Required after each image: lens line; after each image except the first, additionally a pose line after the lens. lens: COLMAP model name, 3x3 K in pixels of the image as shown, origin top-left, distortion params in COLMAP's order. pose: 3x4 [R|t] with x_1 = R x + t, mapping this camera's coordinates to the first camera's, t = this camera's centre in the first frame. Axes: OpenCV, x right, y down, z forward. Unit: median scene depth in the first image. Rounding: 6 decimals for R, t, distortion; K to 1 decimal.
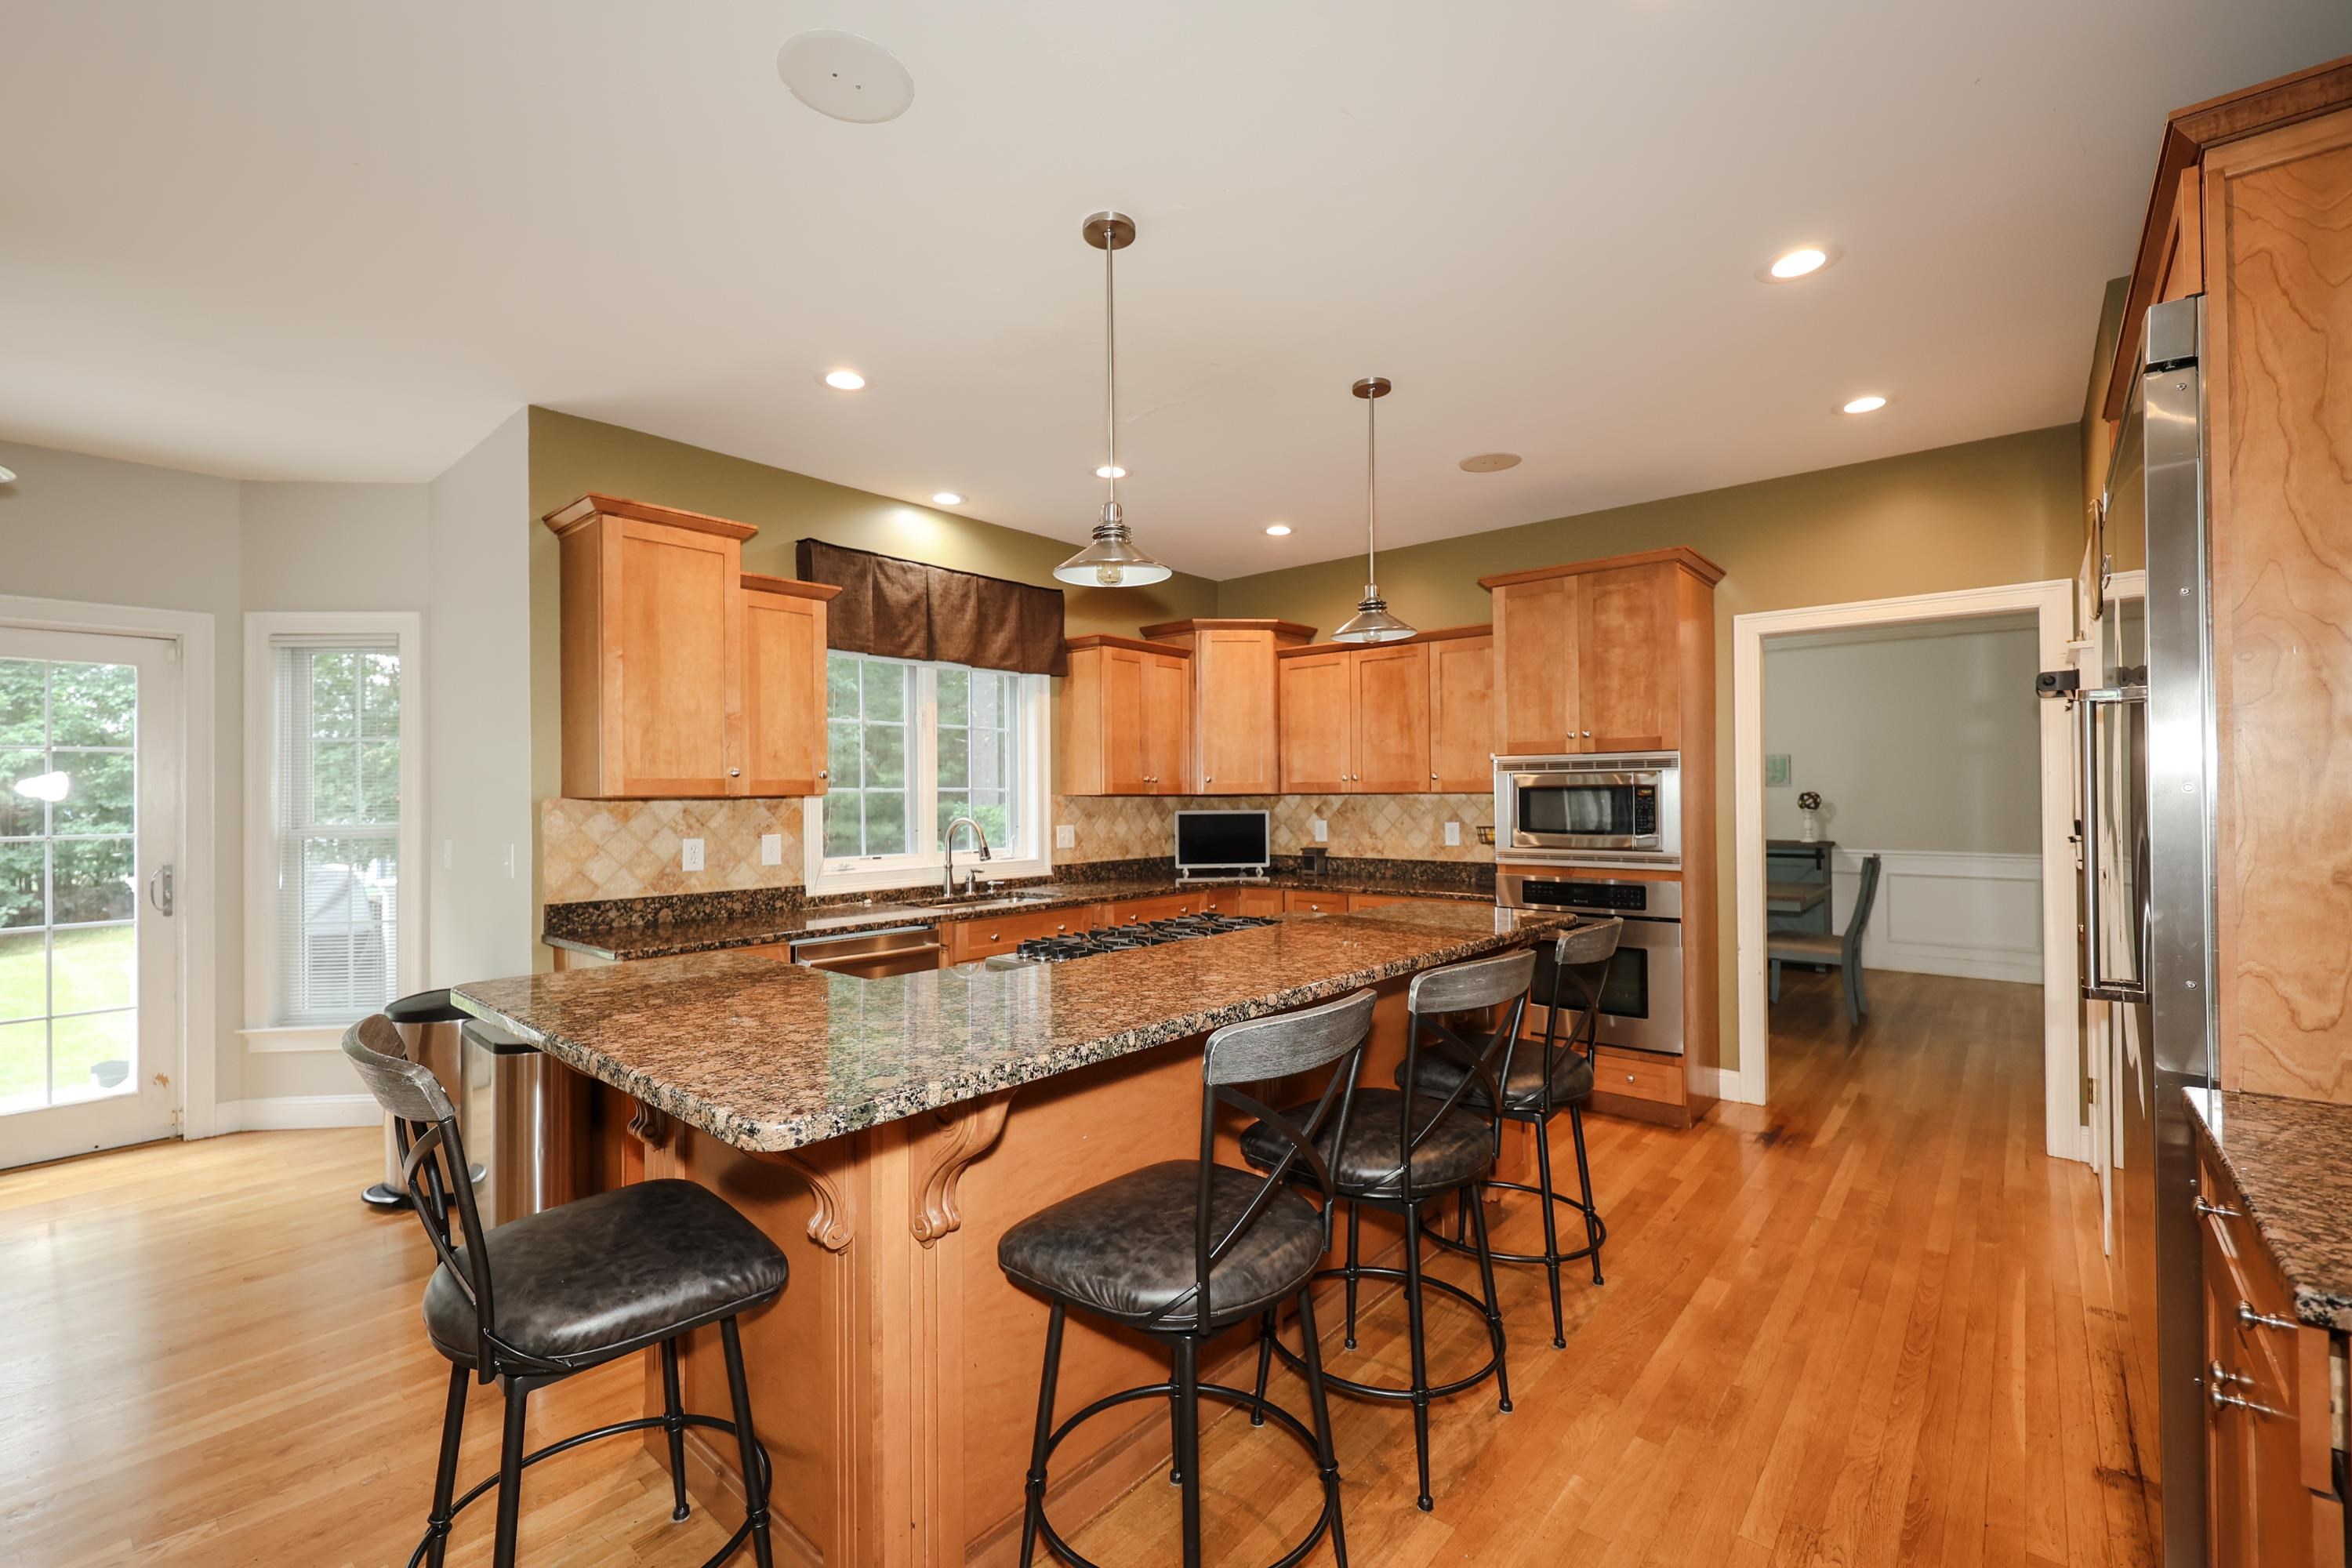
lens RADIAL K [[967.7, 0, 1170.1], [0, 967.7, 783.4], [0, 0, 1]] dist [-0.001863, 0.000910]
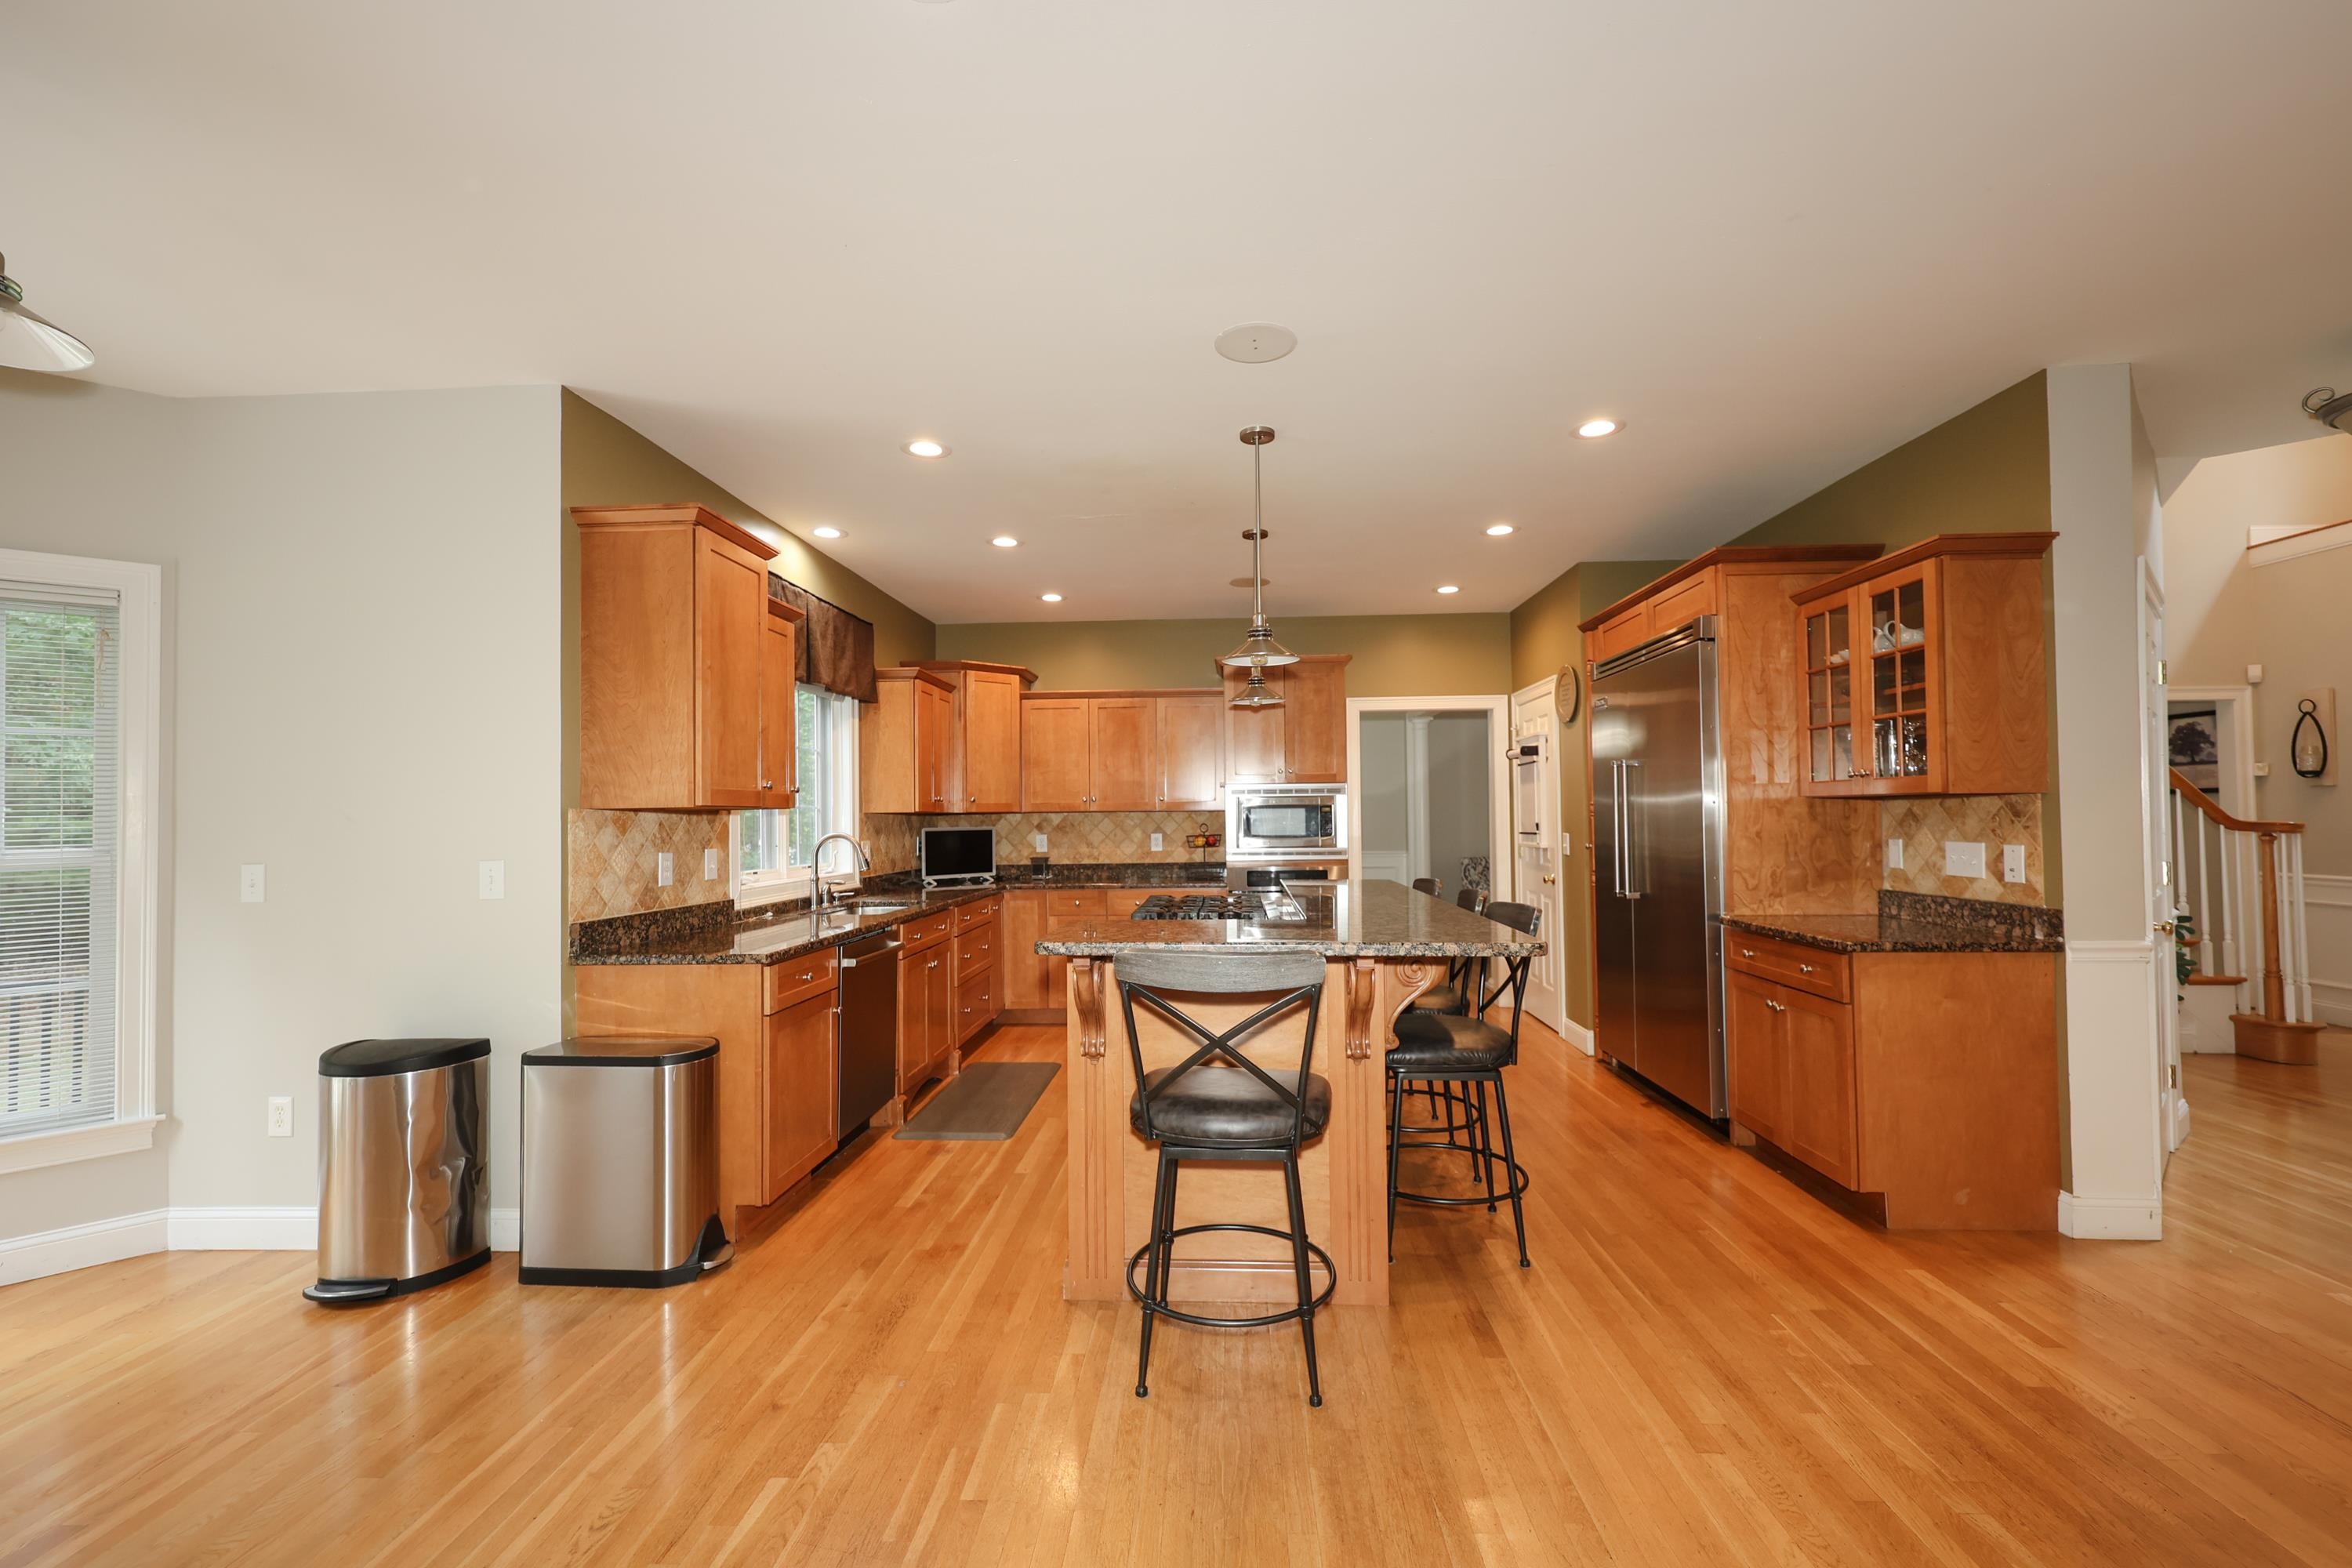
lens RADIAL K [[967.7, 0, 1174.8], [0, 967.7, 793.5], [0, 0, 1]] dist [-0.001863, 0.000910]
pose [[0.788131, 0.012967, 0.615371, -0.640081], [-0.000469, 0.999790, -0.020467, 0.016074], [-0.615507, 0.015842, 0.787972, -0.074860]]
